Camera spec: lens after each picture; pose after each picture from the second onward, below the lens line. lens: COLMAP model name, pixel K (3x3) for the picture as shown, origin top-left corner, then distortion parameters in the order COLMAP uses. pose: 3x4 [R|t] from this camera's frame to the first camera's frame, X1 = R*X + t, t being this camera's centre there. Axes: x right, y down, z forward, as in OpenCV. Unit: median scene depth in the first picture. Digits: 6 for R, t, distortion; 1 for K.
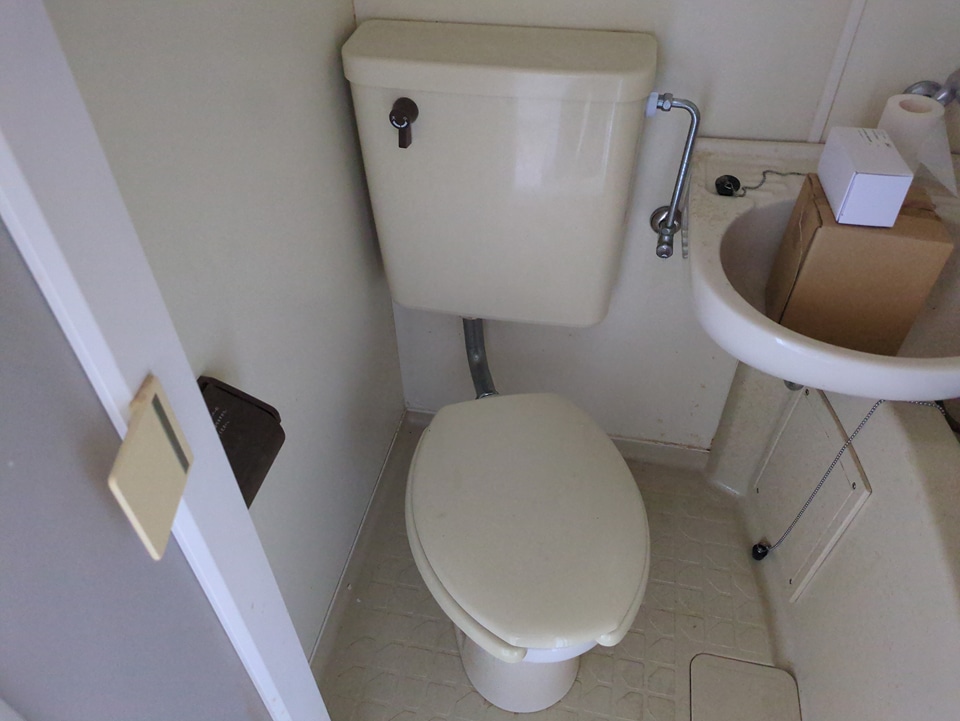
lens RADIAL K [[721.8, 0, 480.0], [0, 721.8, 360.5], [0, 0, 1]] dist [0.013112, 0.004156]
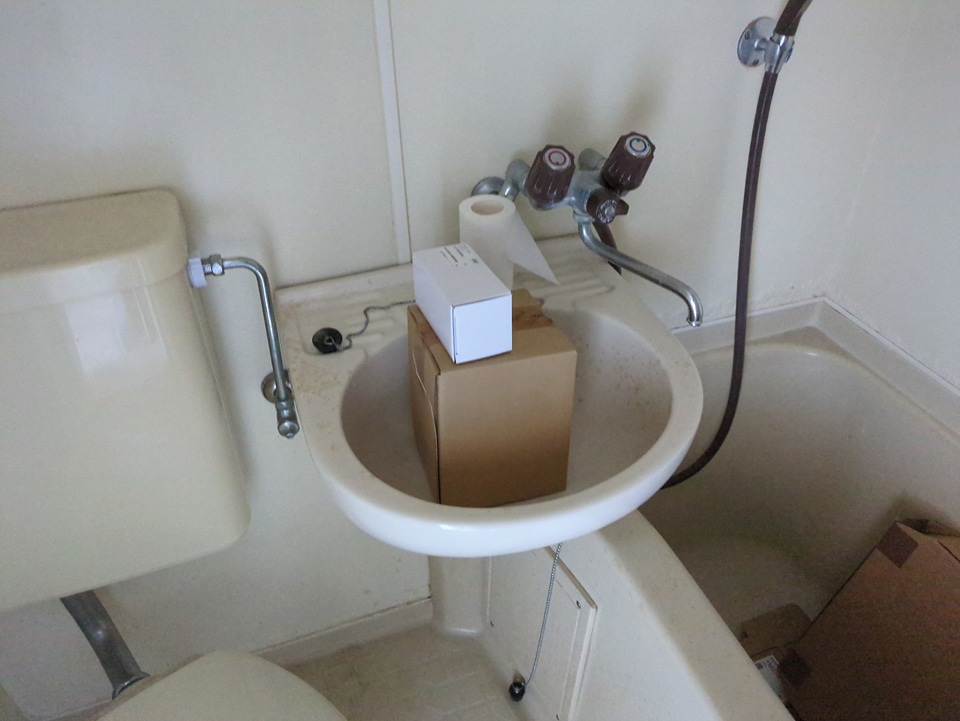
lens RADIAL K [[688.8, 0, 492.3], [0, 688.8, 376.1], [0, 0, 1]] dist [0.002712, -0.000457]
pose [[0.853886, -0.310539, 0.417664, 0.162202], [0.352014, 0.935688, -0.023972, -0.119496], [-0.383359, 0.167494, 0.908285, 0.222848]]
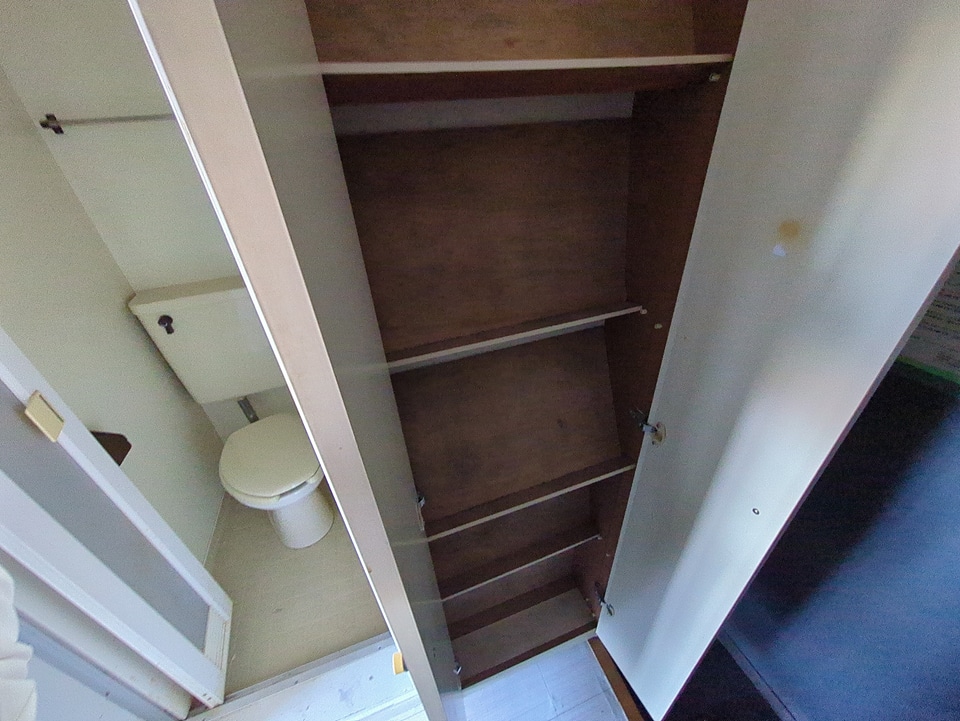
lens RADIAL K [[374.7, 0, 480.0], [0, 374.7, 360.5], [0, 0, 1]] dist [0.000066, 0.000219]
pose [[0.861469, -0.312460, 0.400300, 0.272703], [0.380203, 0.919421, -0.100551, 0.336785], [-0.336626, 0.238817, 0.910851, -0.540671]]
